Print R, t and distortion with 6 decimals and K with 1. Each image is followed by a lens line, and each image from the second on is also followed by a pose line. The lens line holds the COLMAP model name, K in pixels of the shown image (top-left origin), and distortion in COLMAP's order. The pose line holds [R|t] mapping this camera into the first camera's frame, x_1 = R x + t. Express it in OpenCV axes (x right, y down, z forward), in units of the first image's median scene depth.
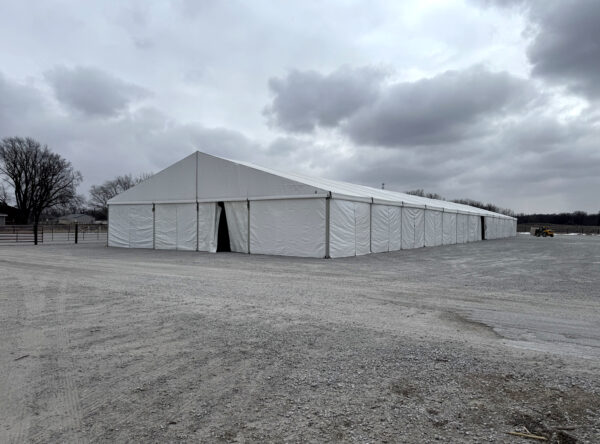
lens RADIAL K [[442.0, 0, 300.3], [0, 442.0, 223.2], [0, 0, 1]] dist [0.000672, -0.000035]
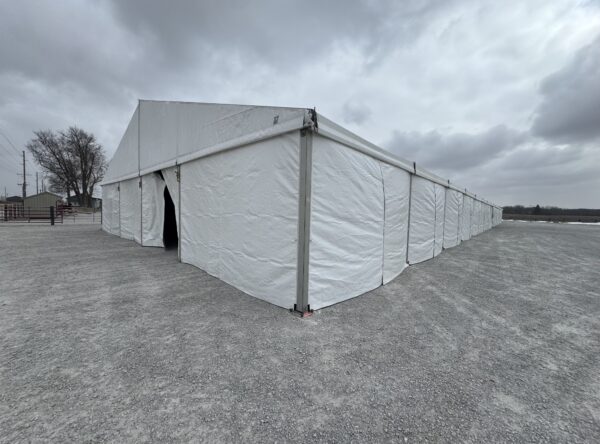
lens RADIAL K [[239.0, 0, 298.9], [0, 239.0, 220.1], [0, 0, 1]] dist [-0.003278, 0.000152]
pose [[0.987624, 0.024849, -0.154860, 0.083028], [-0.017771, 0.998740, 0.046922, 0.000188], [0.155831, -0.043589, 0.986822, 0.791313]]
